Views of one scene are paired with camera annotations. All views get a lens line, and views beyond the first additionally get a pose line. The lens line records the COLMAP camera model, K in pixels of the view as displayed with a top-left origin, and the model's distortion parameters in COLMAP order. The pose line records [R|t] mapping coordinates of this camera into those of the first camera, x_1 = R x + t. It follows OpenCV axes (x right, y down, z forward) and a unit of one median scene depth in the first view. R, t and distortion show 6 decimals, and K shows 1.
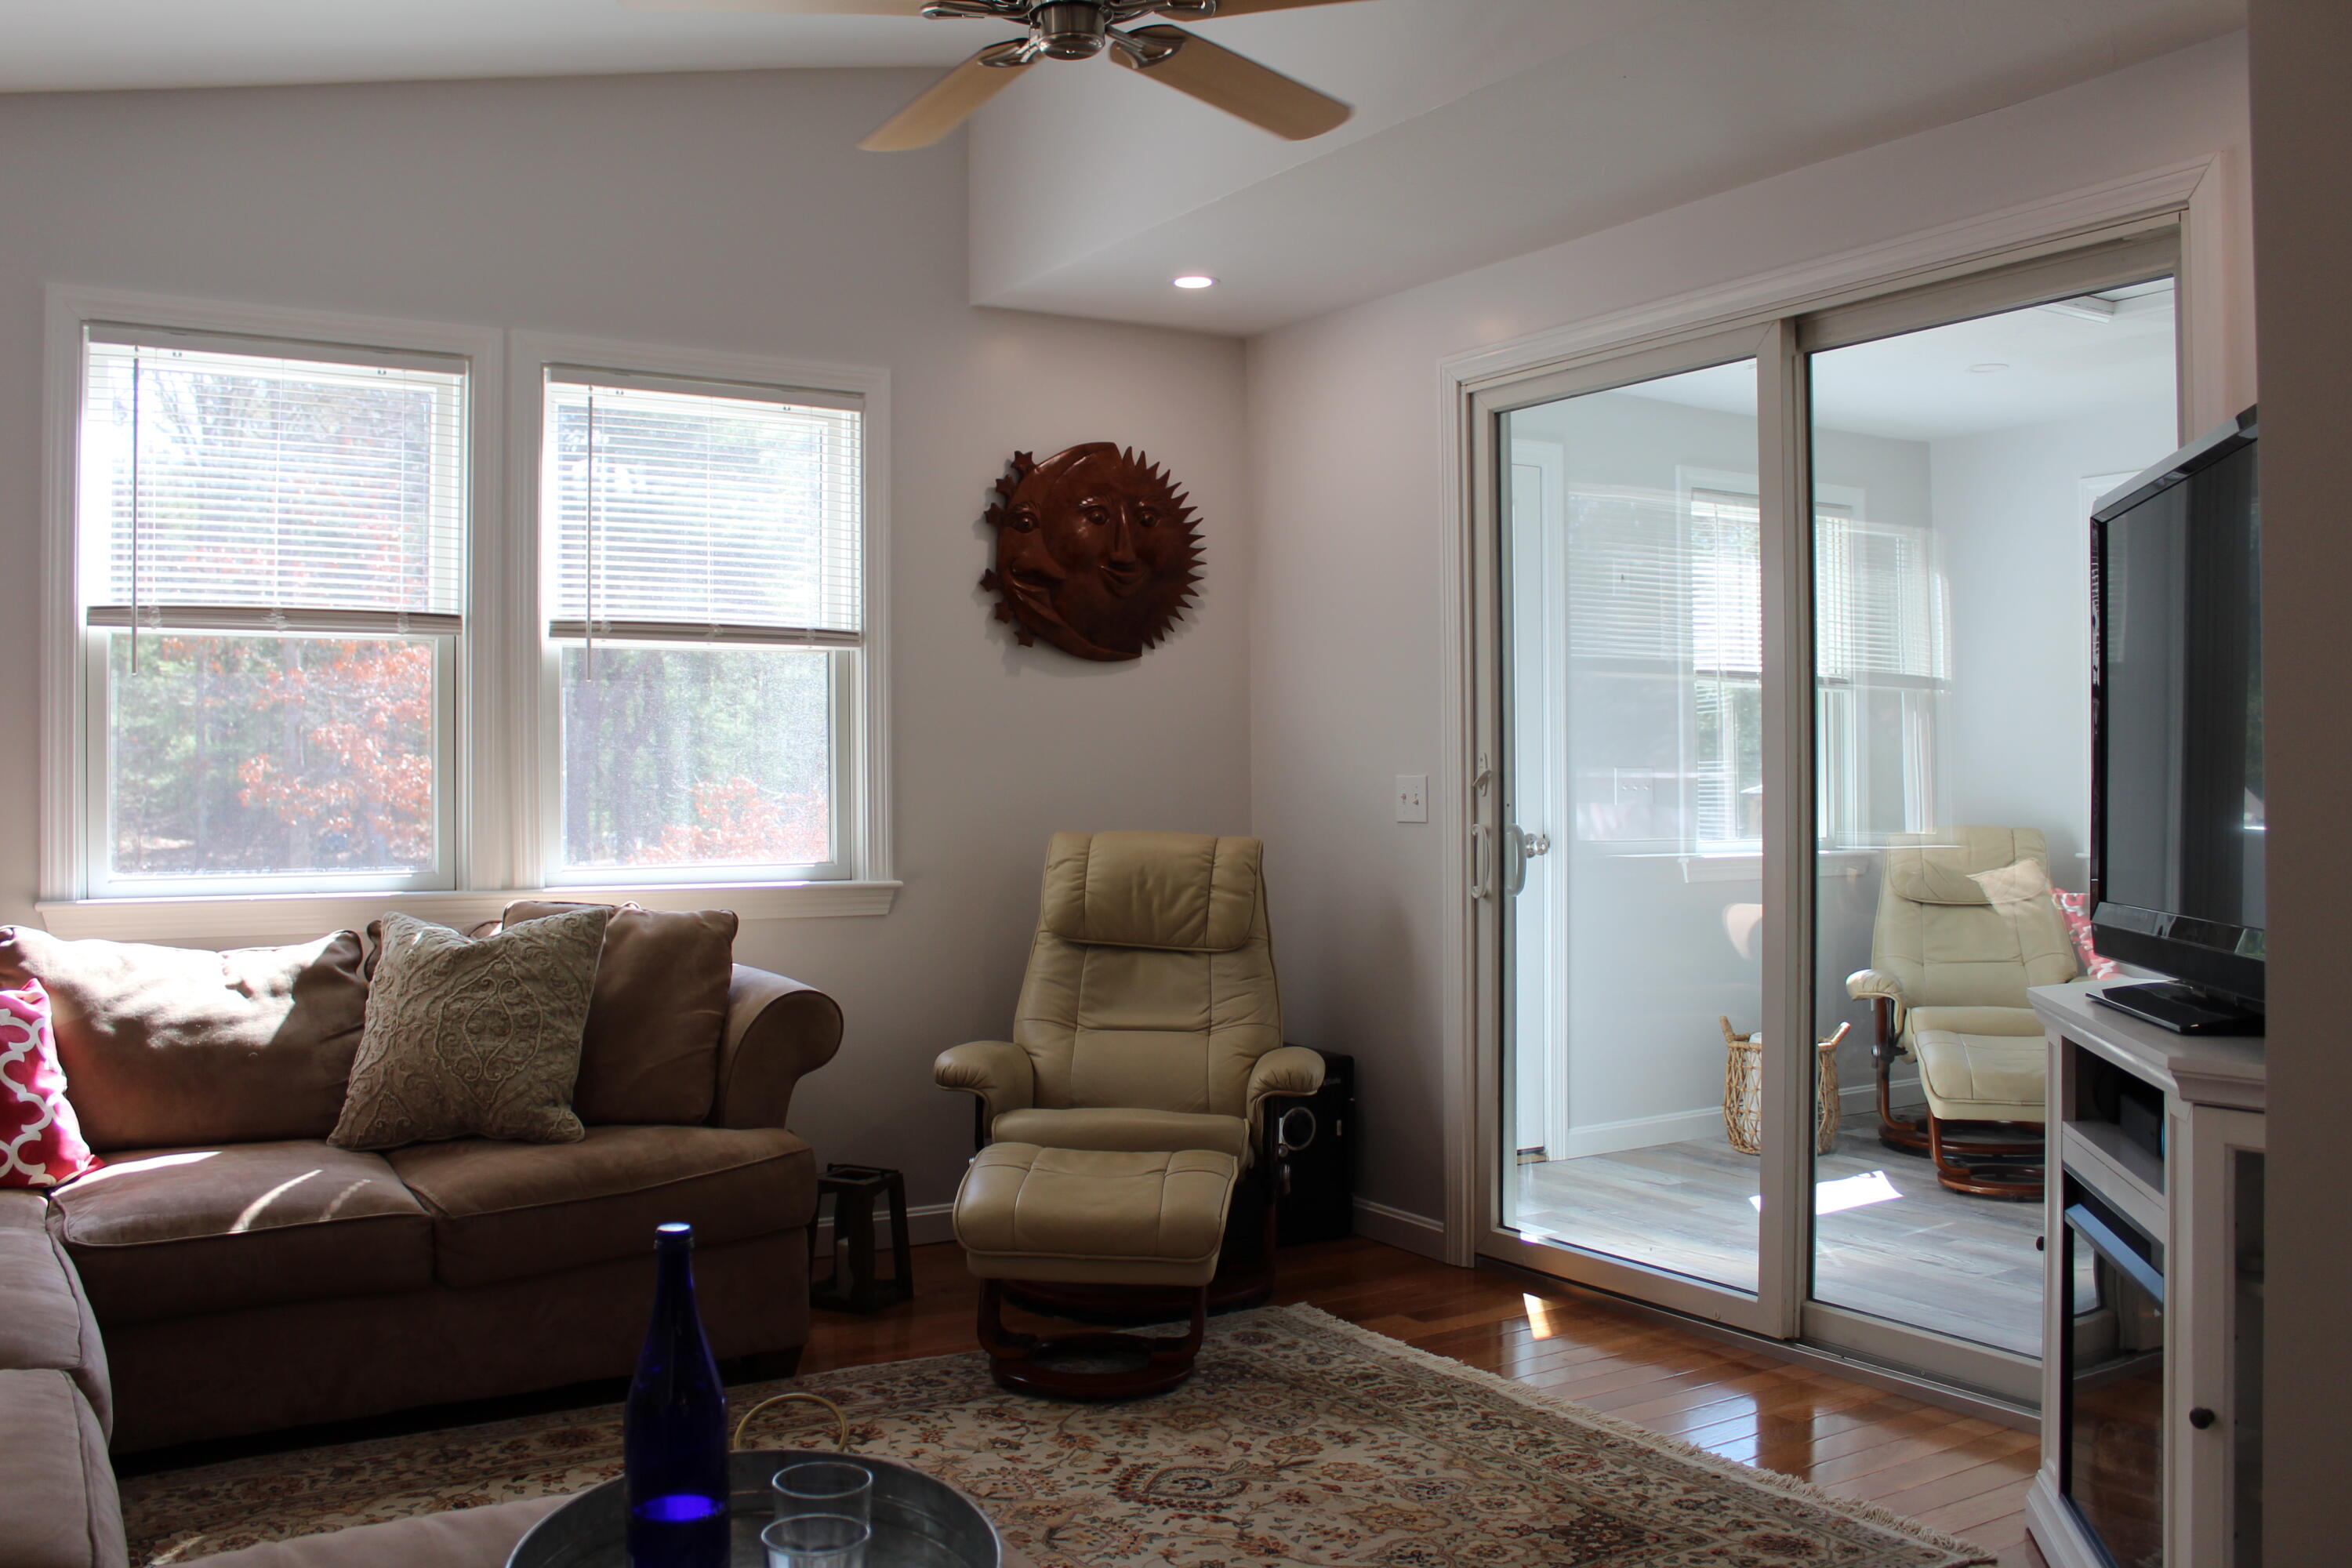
lens RADIAL K [[2031.6, 0, 1176.0], [0, 2031.6, 784.0], [0, 0, 1]] dist [-0.176629, 0.182549]
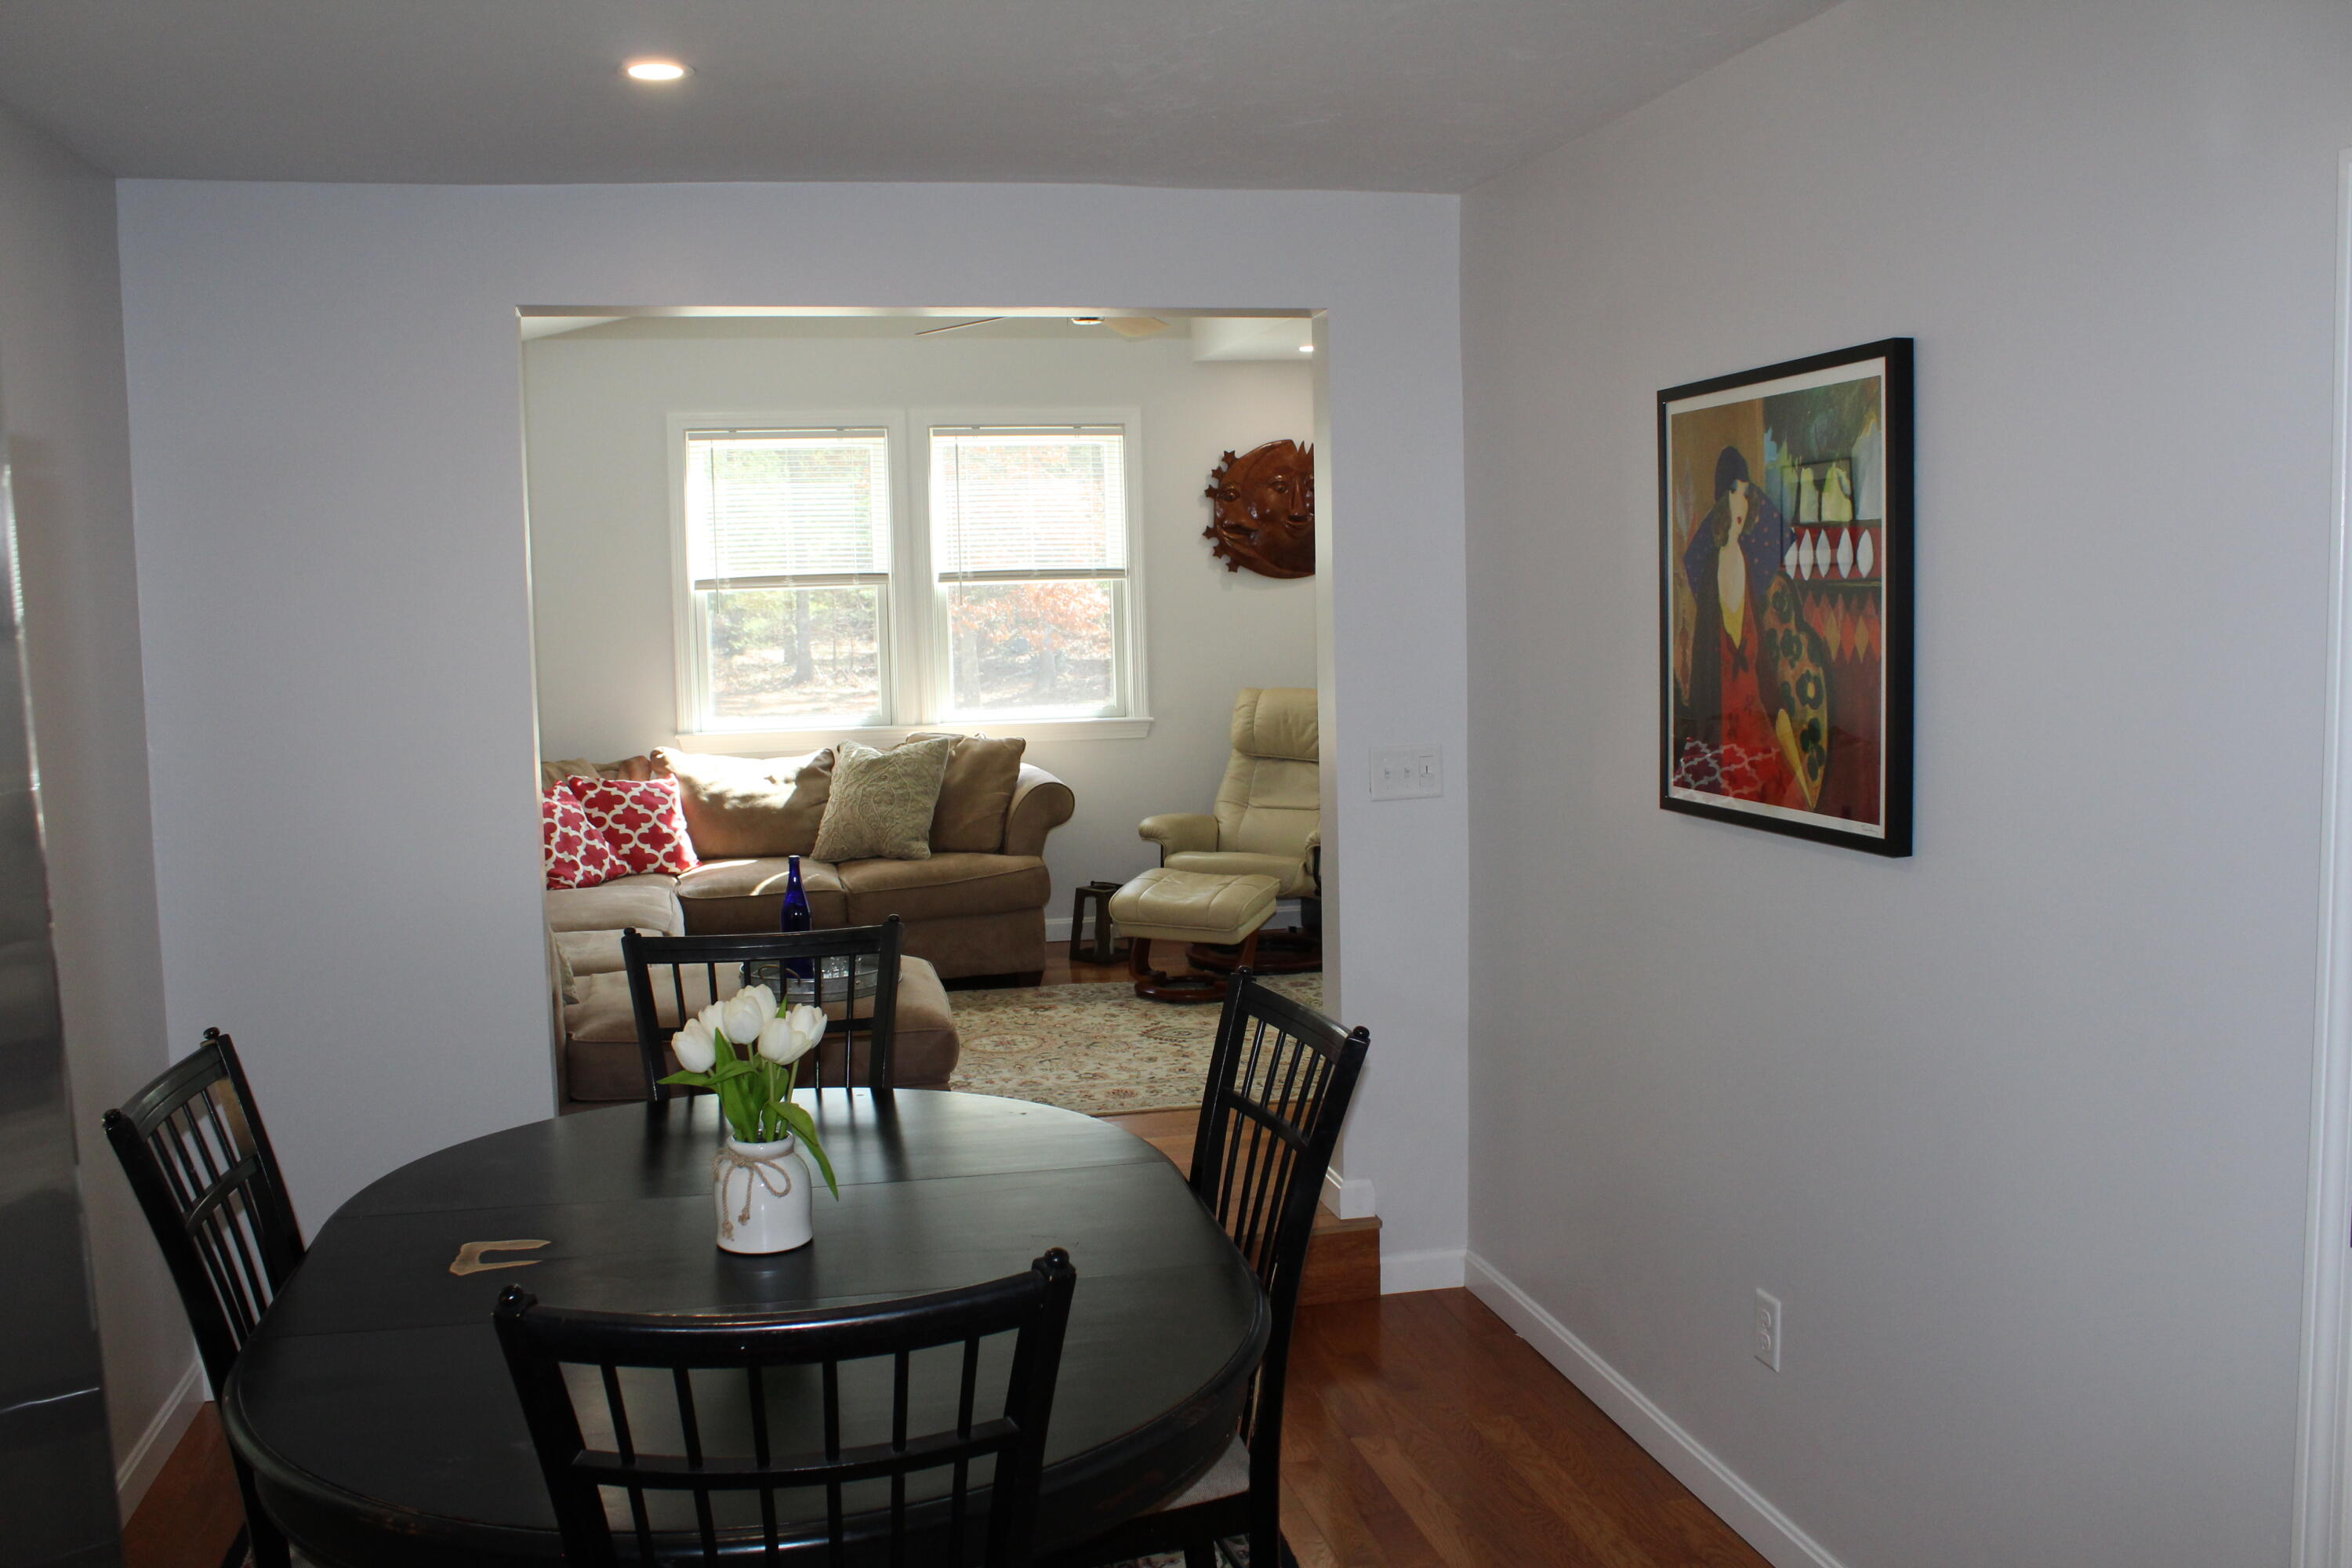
lens RADIAL K [[2031.6, 0, 1176.0], [0, 2031.6, 784.0], [0, 0, 1]] dist [-0.176629, 0.182549]
pose [[0.944026, 0.015963, -0.329486, 0.546646], [0.017901, 0.994878, 0.099488, -0.080450], [0.329386, -0.099818, 0.938904, -0.720675]]
